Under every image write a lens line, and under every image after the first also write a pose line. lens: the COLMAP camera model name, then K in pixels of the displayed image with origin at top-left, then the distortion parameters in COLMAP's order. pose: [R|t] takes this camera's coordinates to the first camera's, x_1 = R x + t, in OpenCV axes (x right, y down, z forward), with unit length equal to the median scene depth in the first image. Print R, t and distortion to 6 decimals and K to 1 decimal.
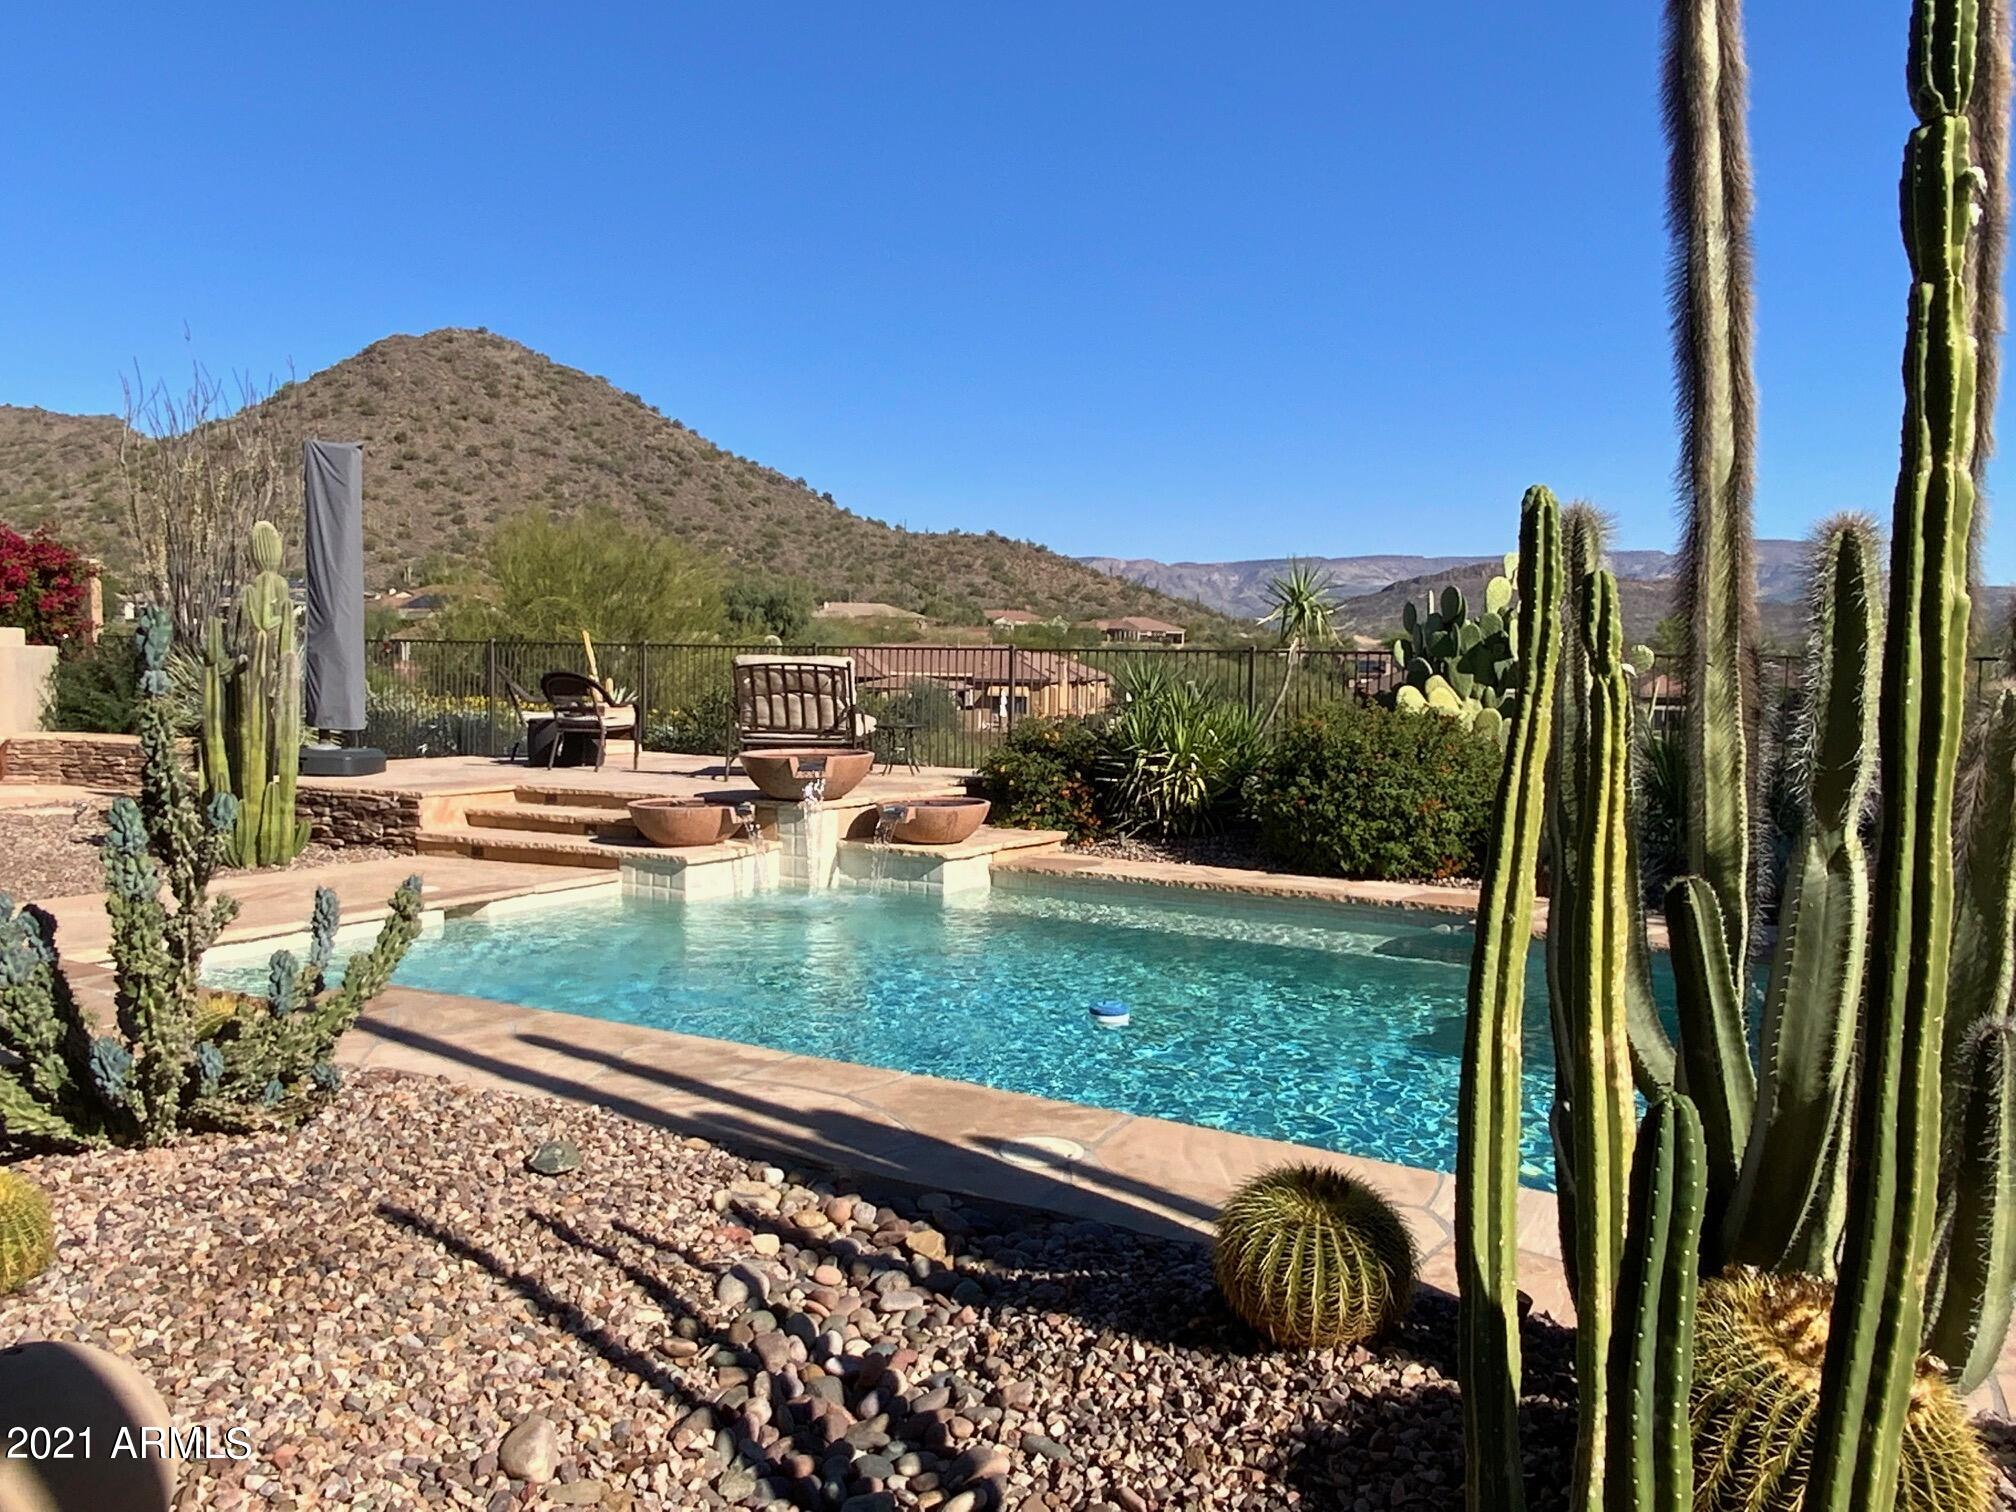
lens RADIAL K [[1603.2, 0, 1012.7], [0, 1603.2, 762.0], [0, 0, 1]] dist [0.107413, -0.187218]
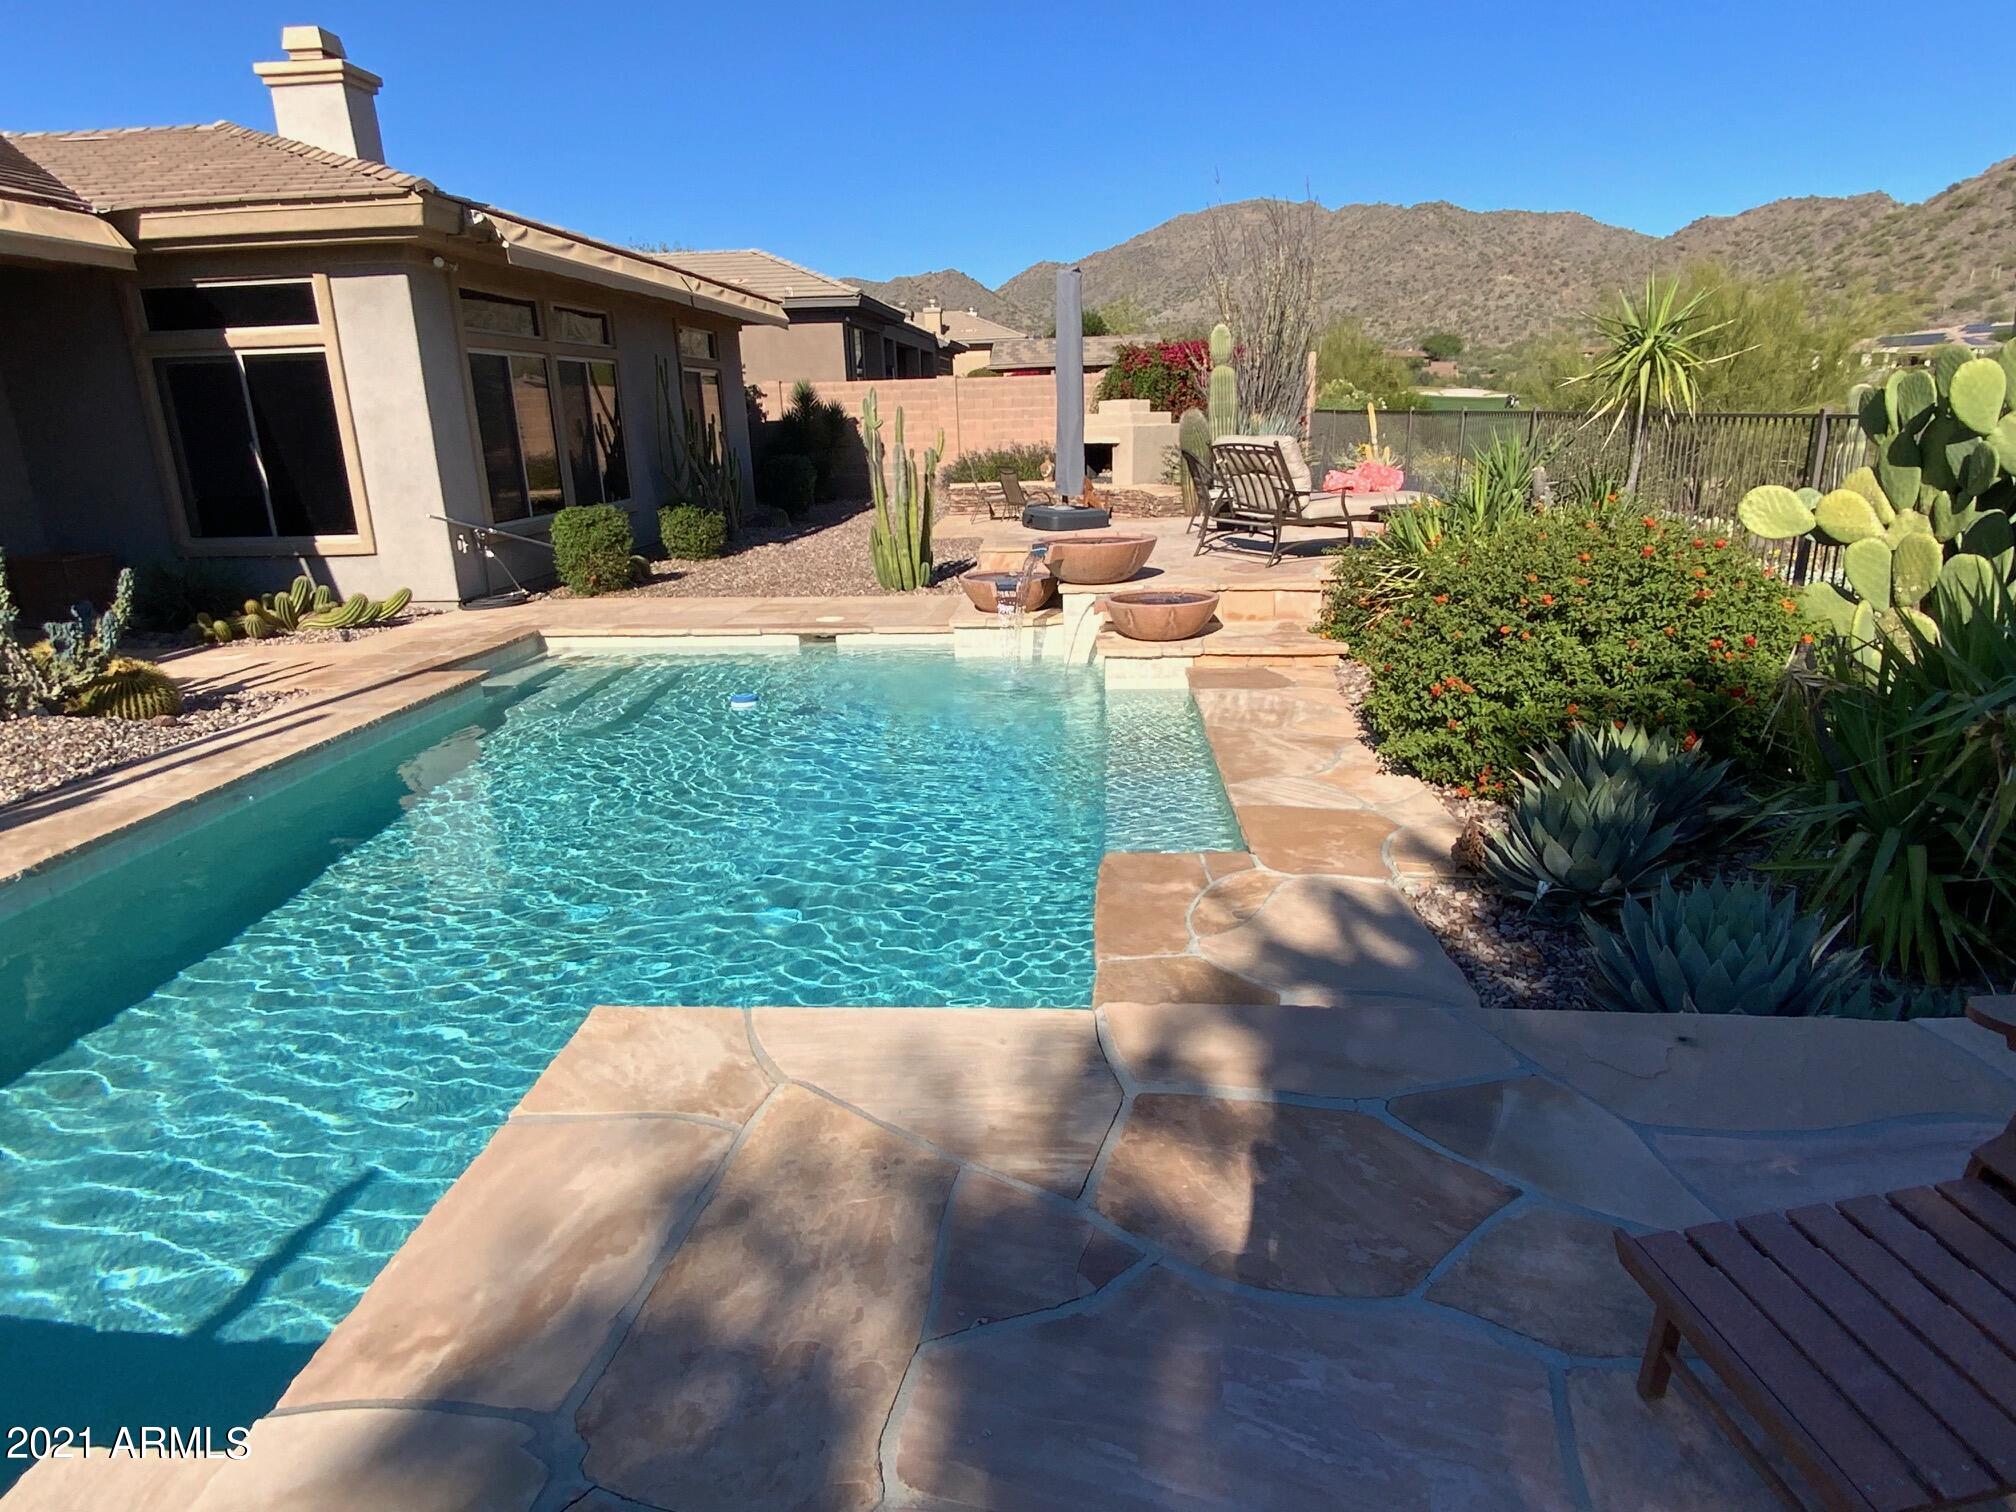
lens RADIAL K [[1162.5, 0, 990.6], [0, 1162.5, 758.5], [0, 0, 1]] dist [-0.000273, -0.001465]
pose [[0.423617, 0.232511, -0.875492, 0.485599], [-0.024935, 0.969123, 0.245312, -0.043864], [0.905498, -0.082088, 0.416335, 0.513110]]
